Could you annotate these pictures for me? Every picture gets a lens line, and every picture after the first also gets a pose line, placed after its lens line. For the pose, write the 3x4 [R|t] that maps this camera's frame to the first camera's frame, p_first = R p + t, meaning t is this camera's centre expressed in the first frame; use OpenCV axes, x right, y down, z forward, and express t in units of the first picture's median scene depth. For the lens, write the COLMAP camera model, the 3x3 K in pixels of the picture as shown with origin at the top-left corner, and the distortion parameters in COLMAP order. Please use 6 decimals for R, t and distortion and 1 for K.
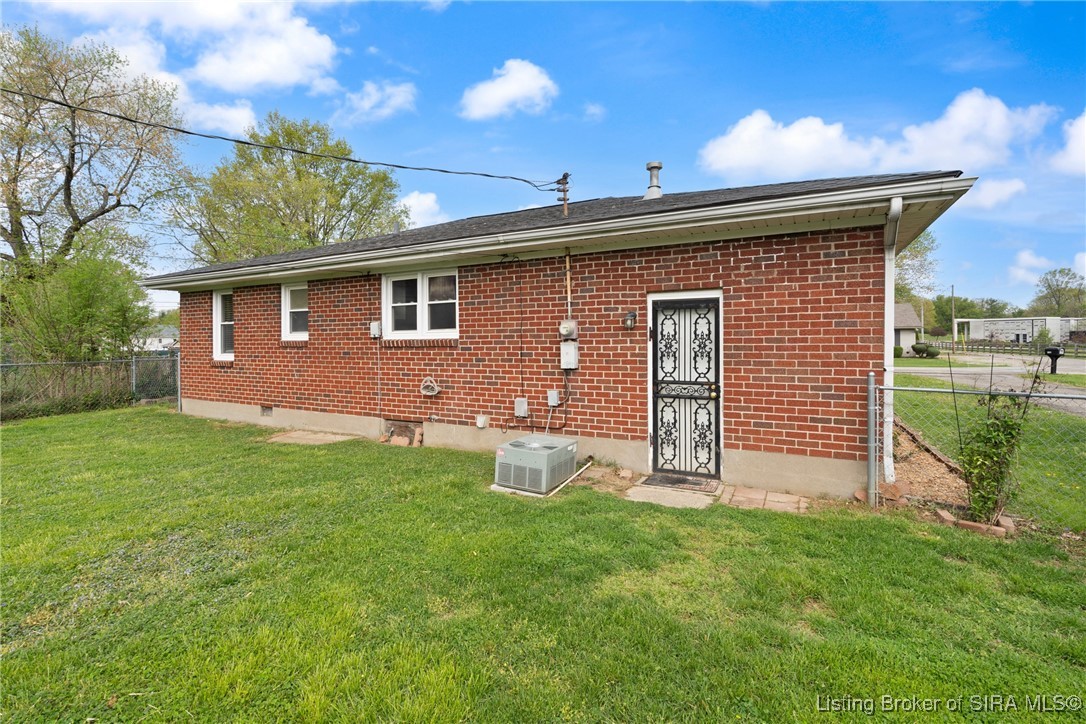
lens RADIAL K [[487.9, 0, 543.0], [0, 487.9, 362.0], [0, 0, 1]] dist [-0.002804, 0.000510]
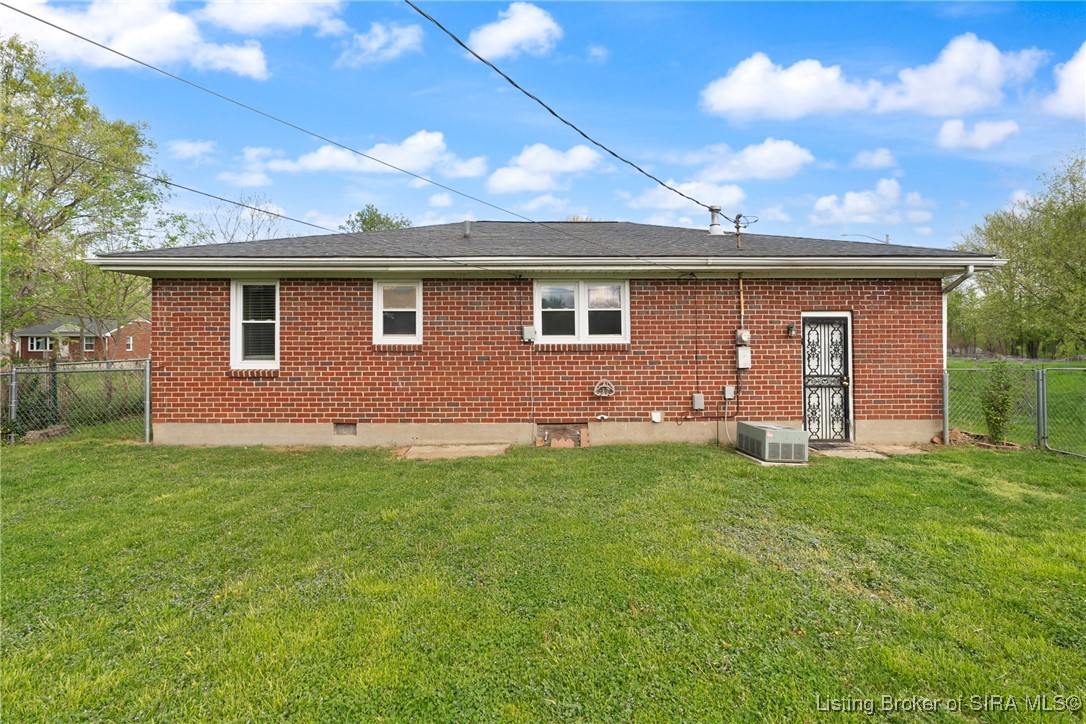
lens RADIAL K [[487.9, 0, 543.0], [0, 487.9, 362.0], [0, 0, 1]] dist [-0.002804, 0.000510]
pose [[0.874507, -0.012887, 0.484842, -1.076557], [0.017504, 0.999834, -0.004996, -0.005360], [-0.484698, 0.012855, 0.874587, 0.158636]]
